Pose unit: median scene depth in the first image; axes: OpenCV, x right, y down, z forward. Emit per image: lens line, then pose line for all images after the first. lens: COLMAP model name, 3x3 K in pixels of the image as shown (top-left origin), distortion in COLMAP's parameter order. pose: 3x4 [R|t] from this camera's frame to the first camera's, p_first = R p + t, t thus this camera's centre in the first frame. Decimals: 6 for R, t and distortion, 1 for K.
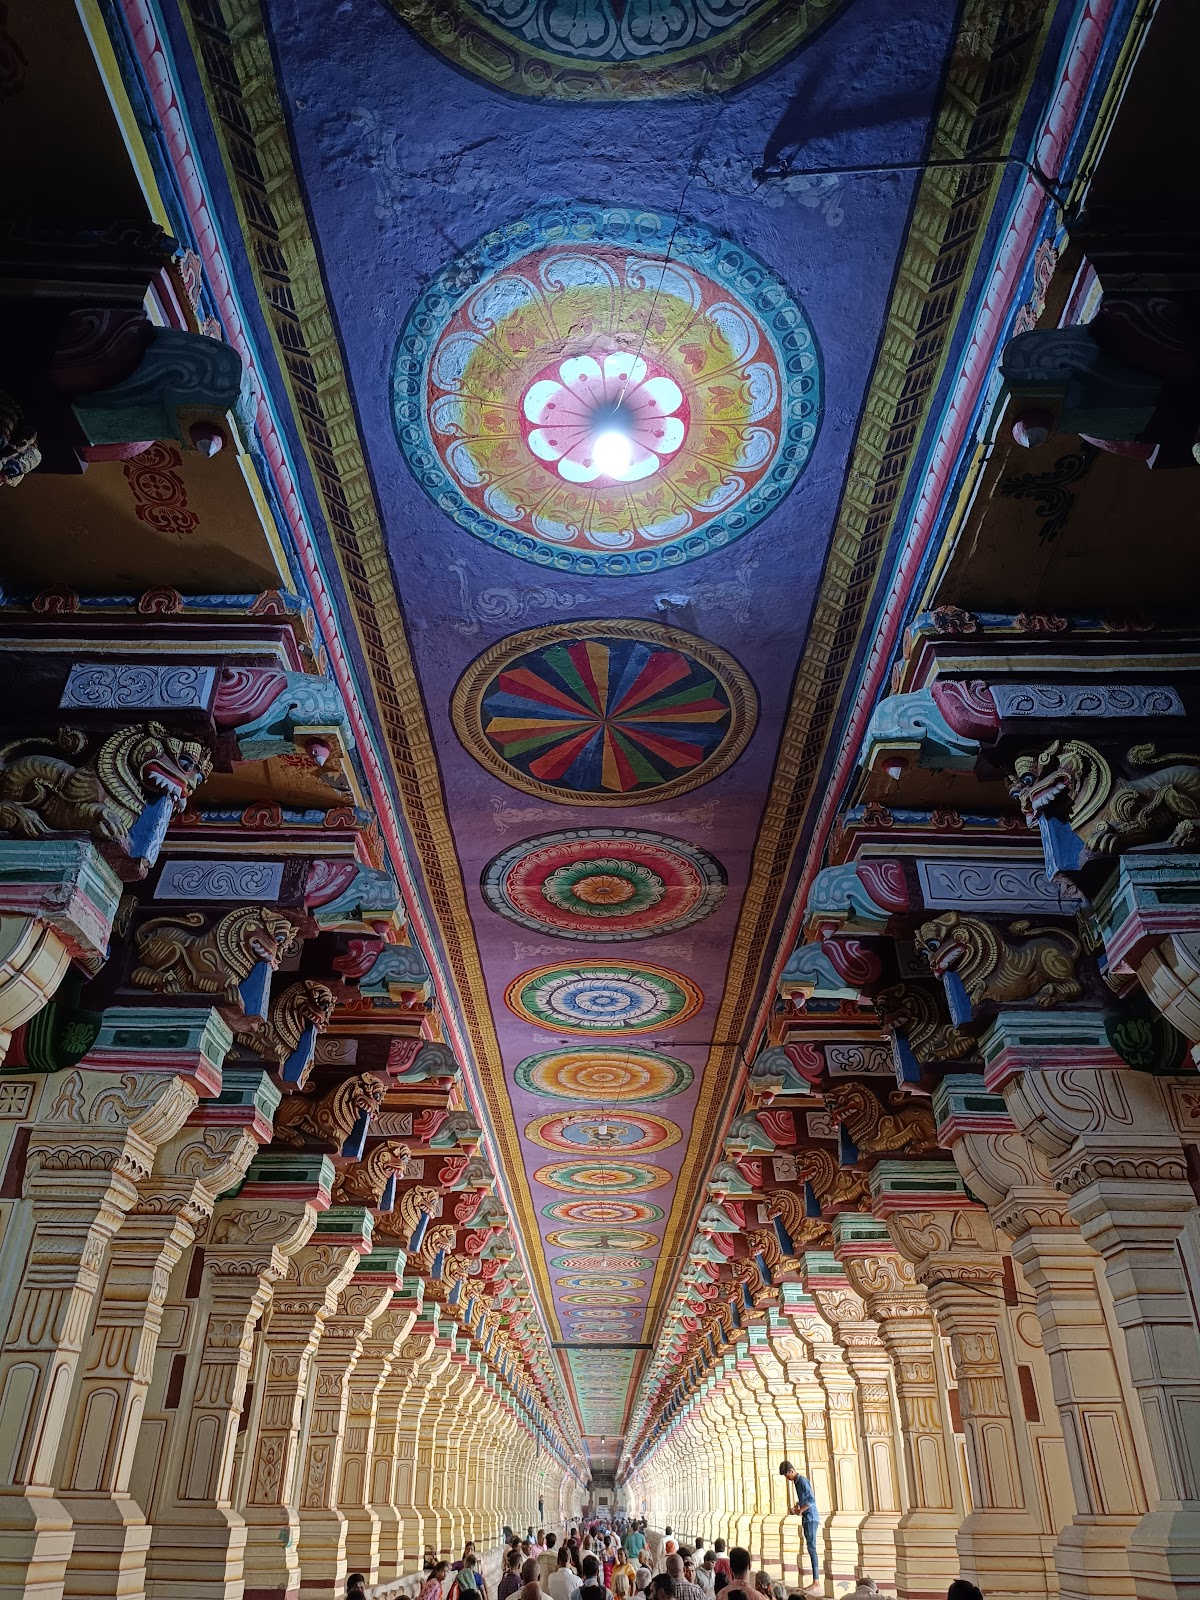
lens RADIAL K [[1117.9, 0, 600.0], [0, 1117.9, 800.0], [0, 0, 1]] dist [0.007737, 0.002311]
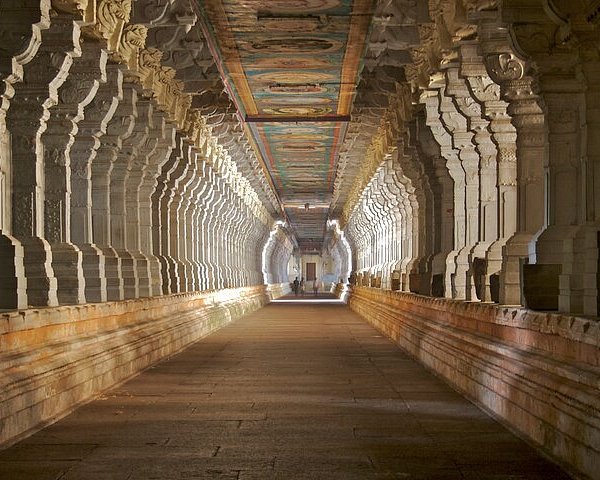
lens RADIAL K [[943.6, 0, 300.0], [0, 943.6, 240.0], [0, 0, 1]] dist [-0.016757, -0.020455]
pose [[0.999499, -0.019190, 0.025166, -0.009957], [0.002444, 0.839627, 0.543158, 0.070926], [-0.031553, -0.542824, 0.839254, 0.138559]]
